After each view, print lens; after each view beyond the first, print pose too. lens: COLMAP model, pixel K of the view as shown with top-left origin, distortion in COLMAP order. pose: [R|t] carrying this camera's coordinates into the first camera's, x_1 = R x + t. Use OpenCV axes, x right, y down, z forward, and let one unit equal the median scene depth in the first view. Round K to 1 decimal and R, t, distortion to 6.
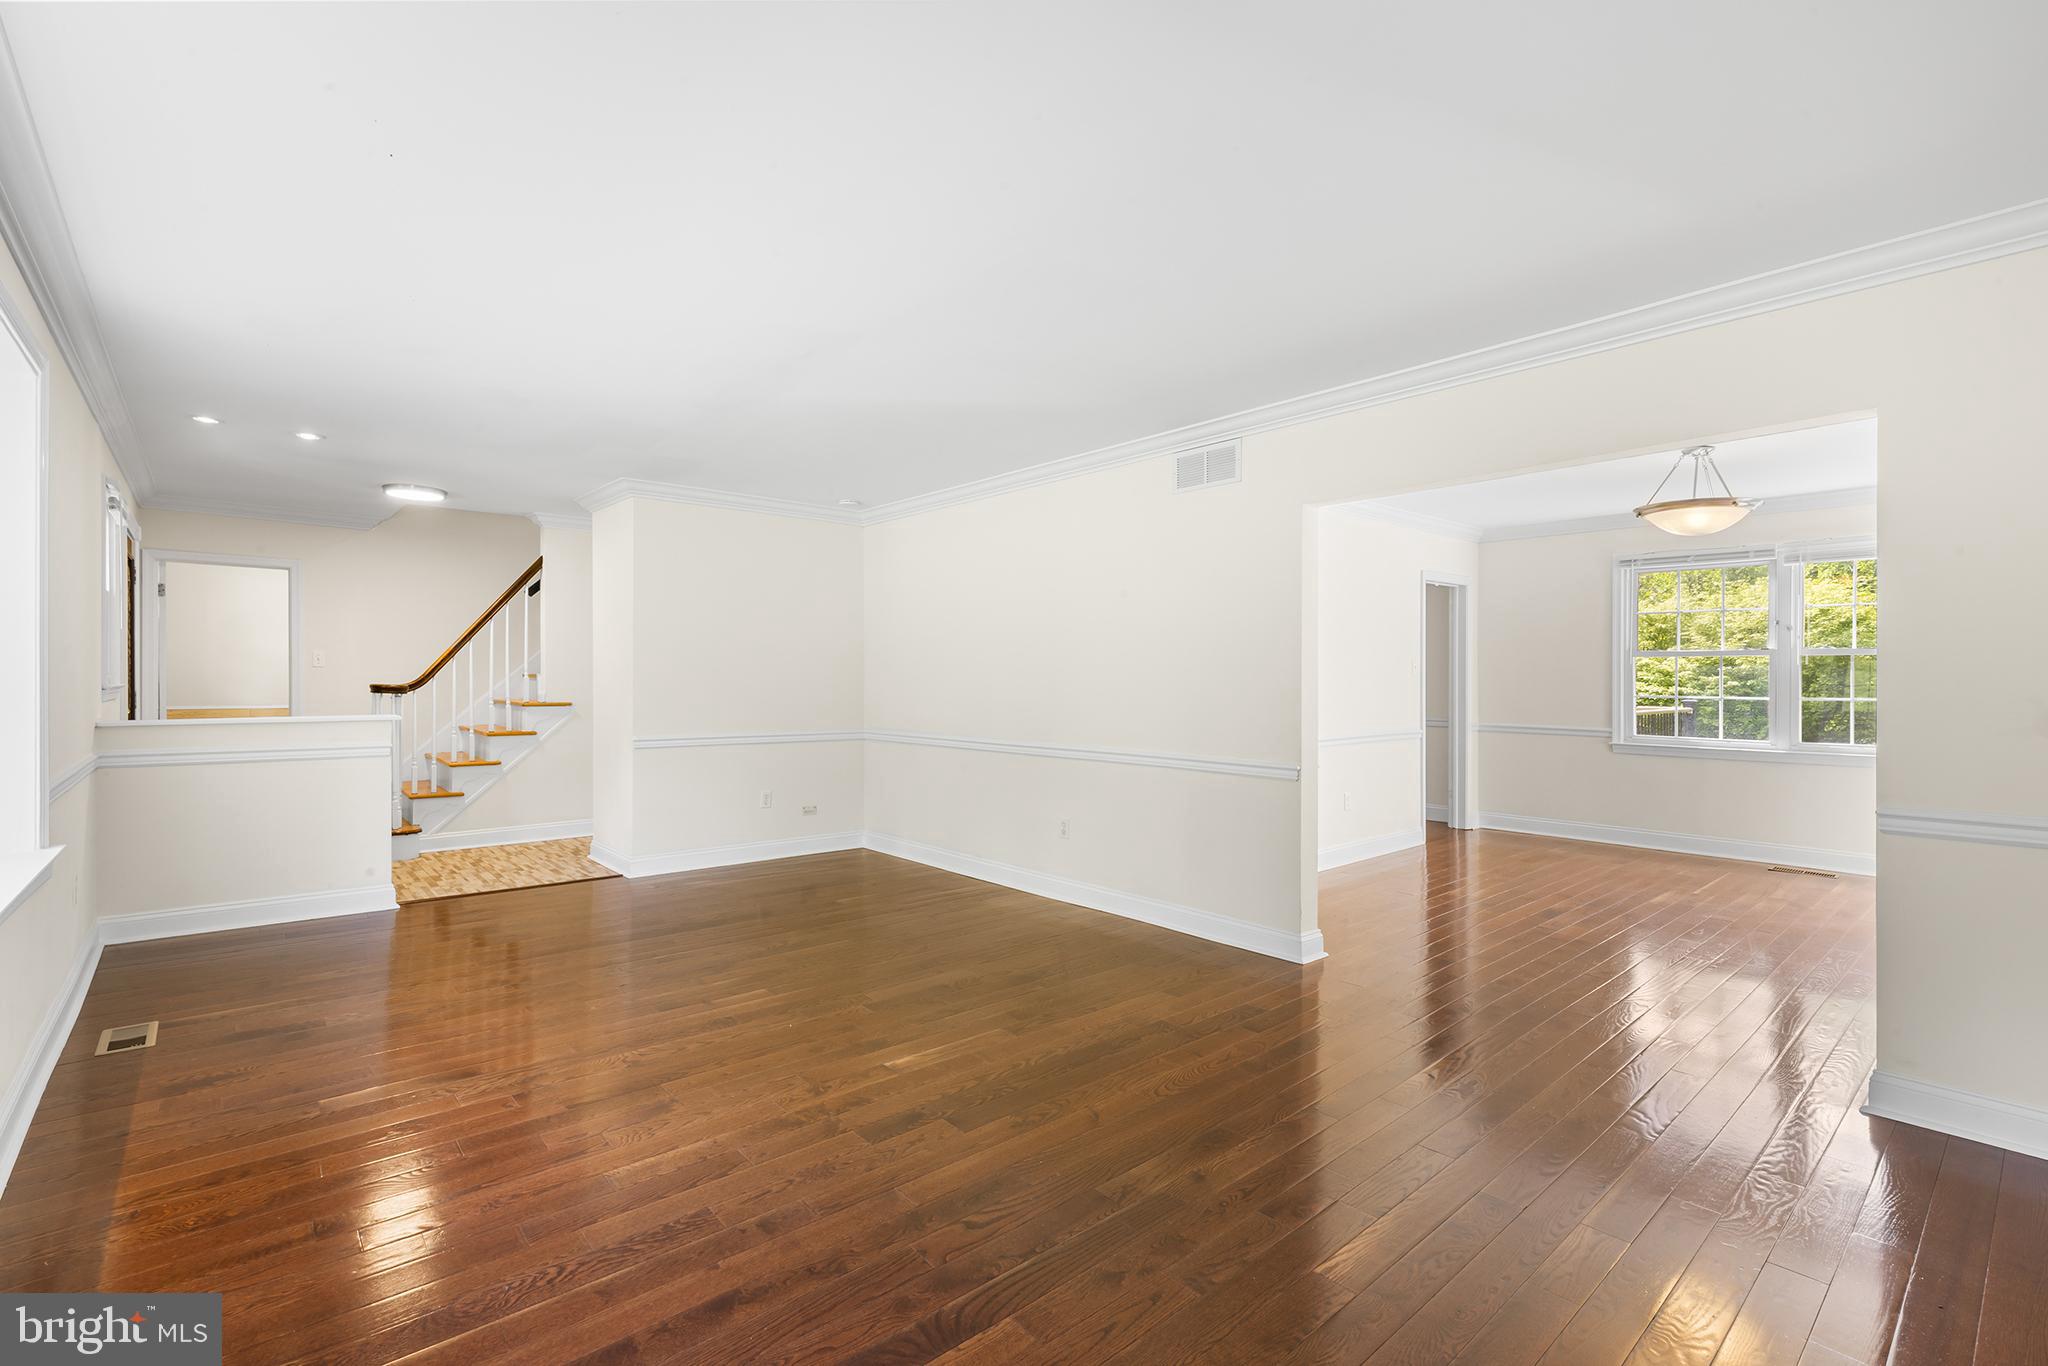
lens RADIAL K [[915.8, 0, 1030.2], [0, 915.8, 673.3], [0, 0, 1]] dist [0.004131, -0.000317]
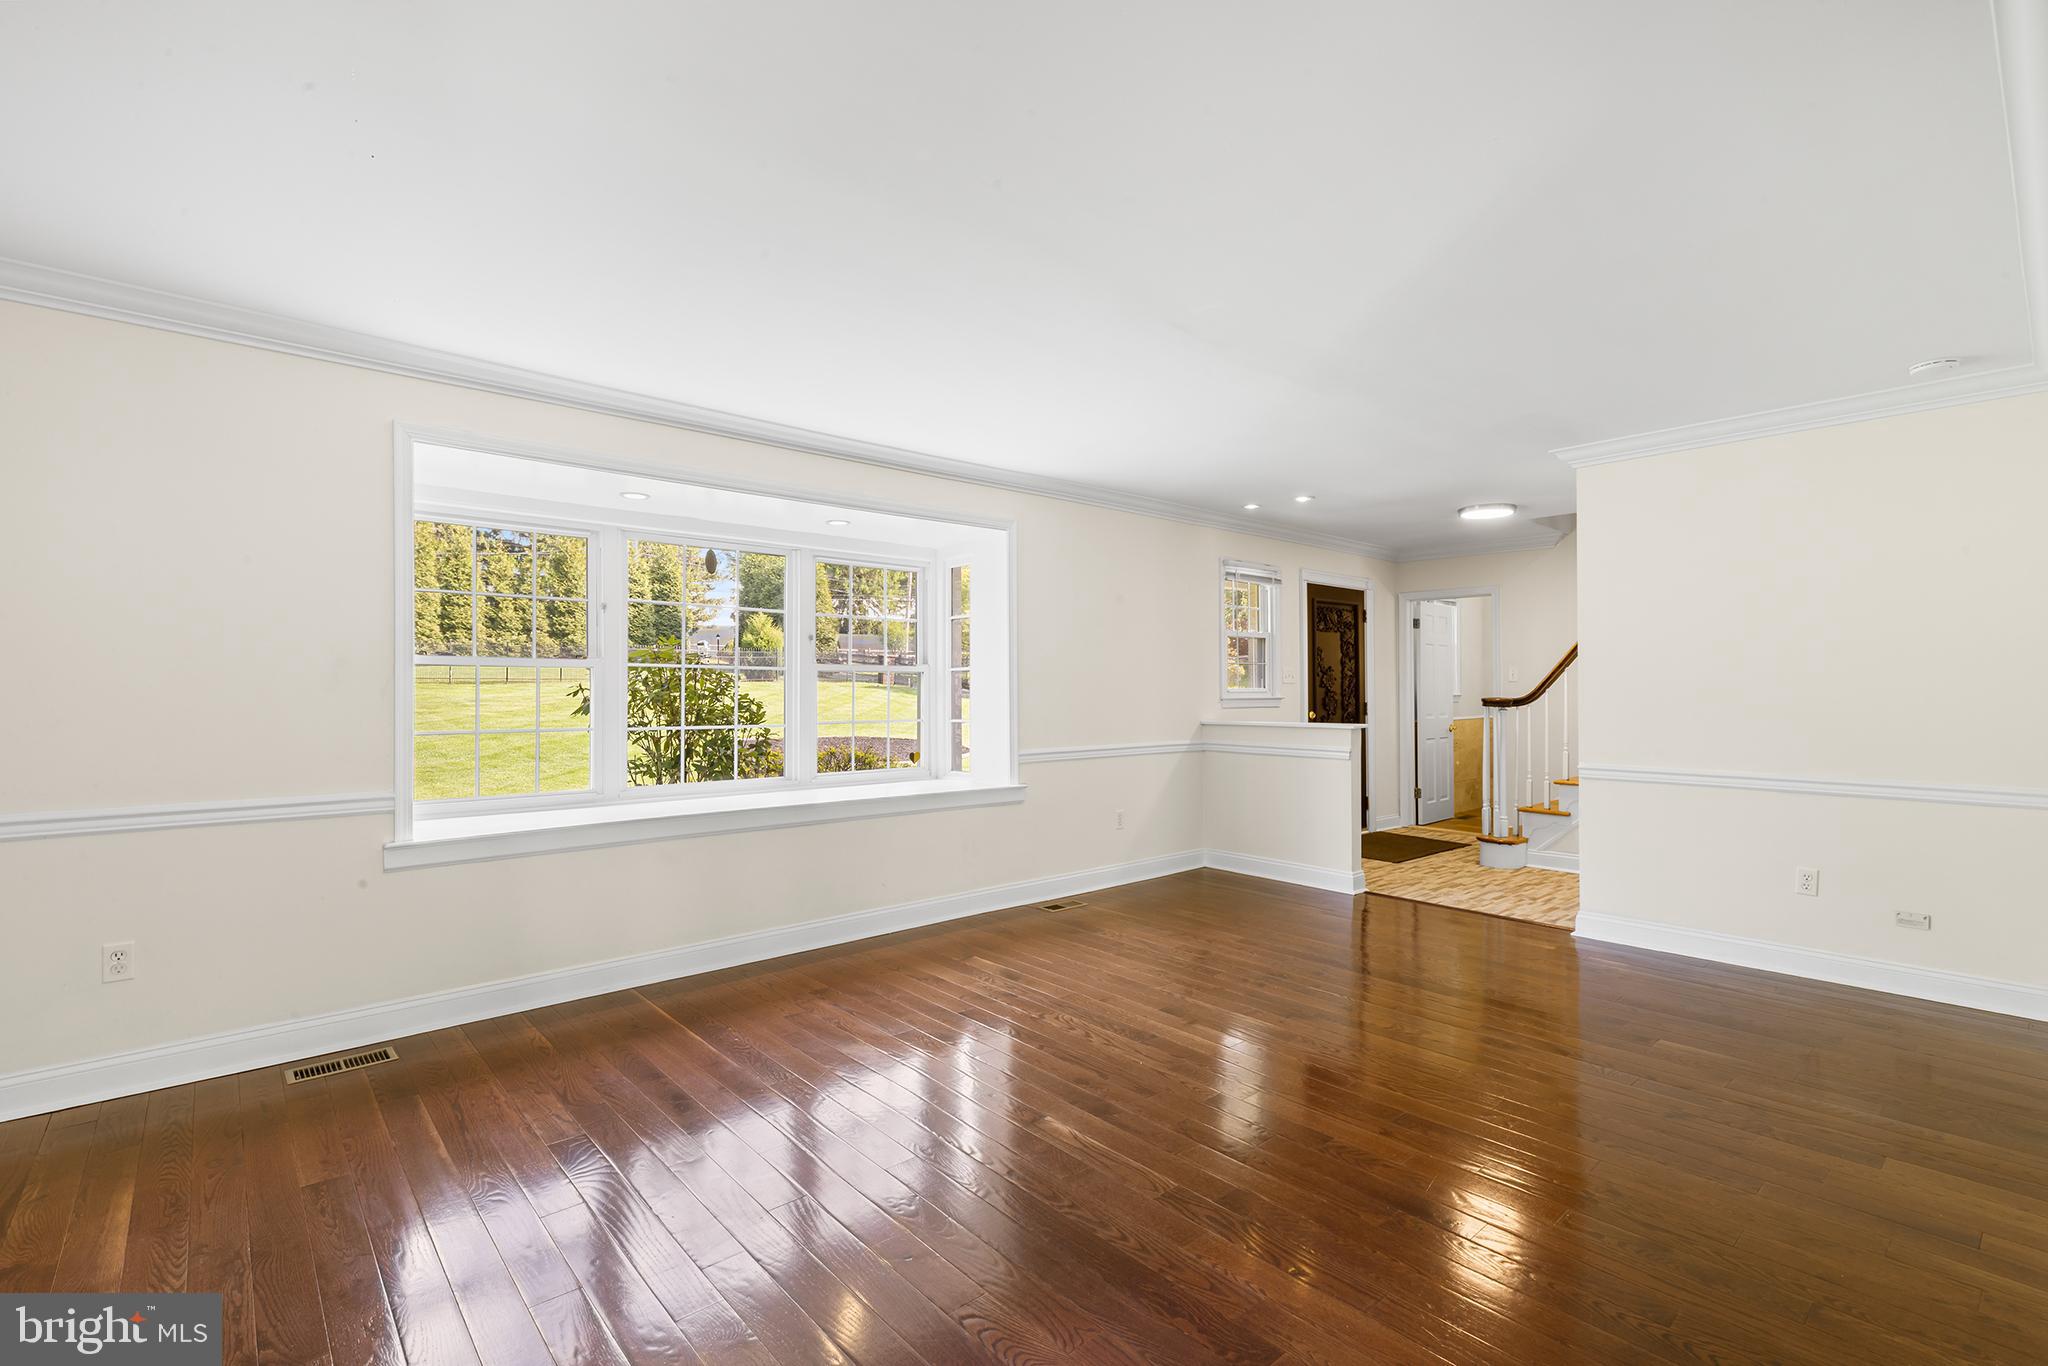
lens RADIAL K [[915.8, 0, 1015.6], [0, 915.8, 699.1], [0, 0, 1]] dist [0.004131, -0.000317]
pose [[0.012517, 0.007199, -0.999896, 0.328477], [0.004529, 0.999963, 0.007256, 0.002973], [0.999911, -0.004619, 0.012484, 0.423781]]
